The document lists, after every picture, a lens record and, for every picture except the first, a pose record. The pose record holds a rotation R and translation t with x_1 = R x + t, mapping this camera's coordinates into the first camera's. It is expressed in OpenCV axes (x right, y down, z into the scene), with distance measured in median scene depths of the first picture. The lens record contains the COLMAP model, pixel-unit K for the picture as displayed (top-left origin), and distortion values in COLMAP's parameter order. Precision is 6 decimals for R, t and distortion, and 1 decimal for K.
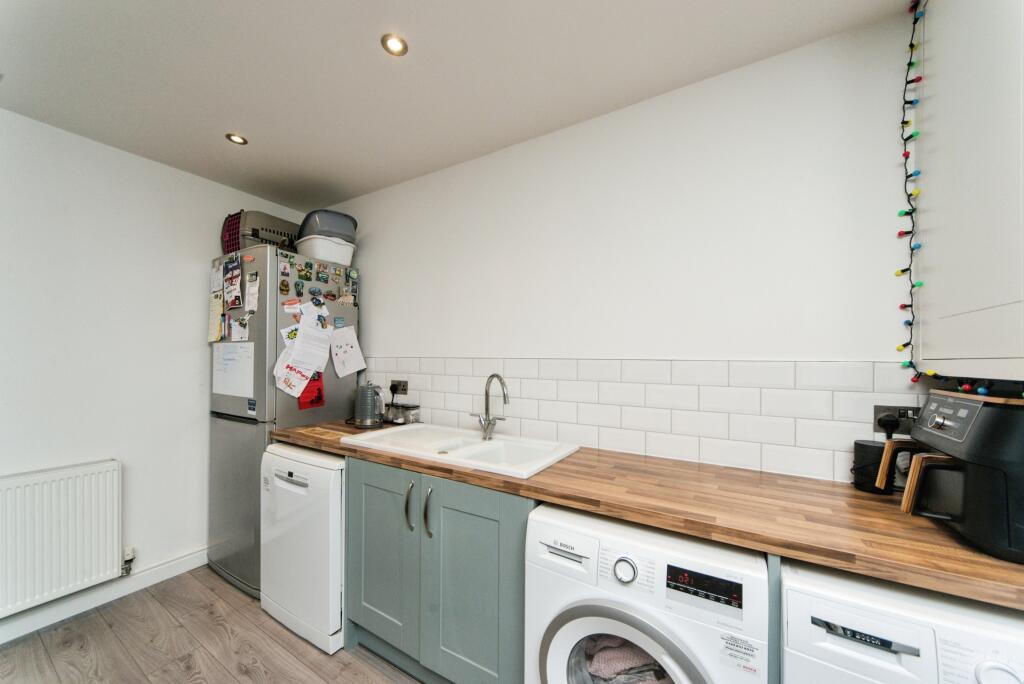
lens RADIAL K [[365.7, 0, 503.7], [0, 365.7, 363.6], [0, 0, 1]] dist [0.000769, -0.000495]
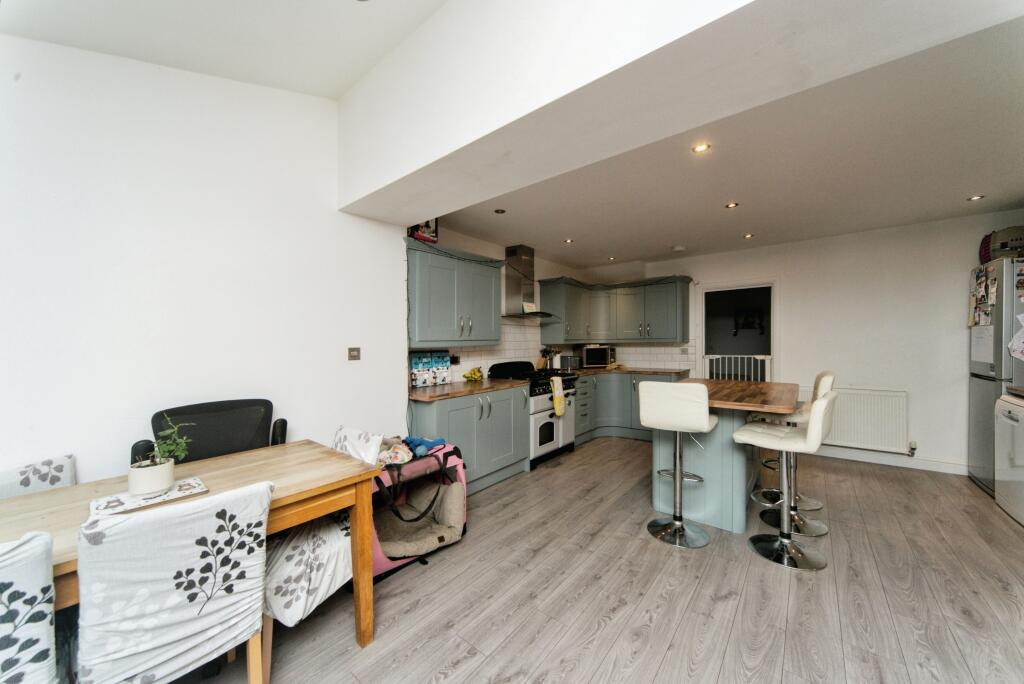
lens RADIAL K [[365.7, 0, 511.2], [0, 365.7, 339.7], [0, 0, 1]] dist [0.000769, -0.000495]
pose [[-0.144803, -0.009378, -0.989416, 1.039167], [-0.014059, 0.999874, -0.007419, 0.037313], [0.989361, 0.012836, -0.144917, -0.699405]]
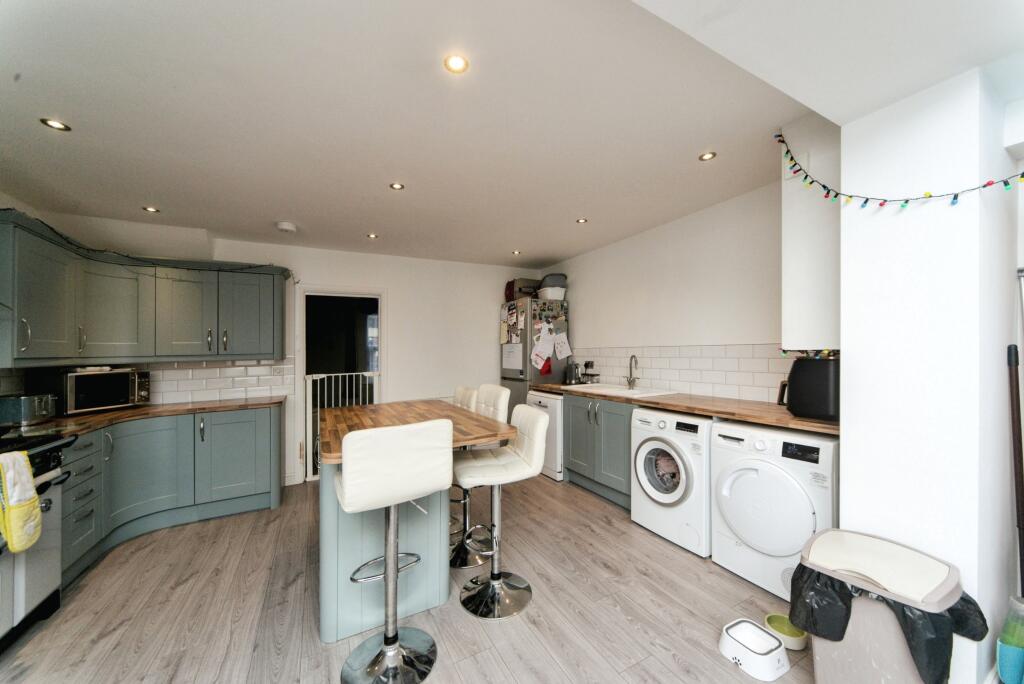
lens RADIAL K [[365.7, 0, 508.5], [0, 365.7, 351.8], [0, 0, 1]] dist [0.000769, -0.000495]
pose [[0.854656, -0.021500, -0.518749, 0.351454], [0.012118, 0.999696, -0.021469, 0.036263], [0.519053, 0.012062, 0.854657, -0.854090]]
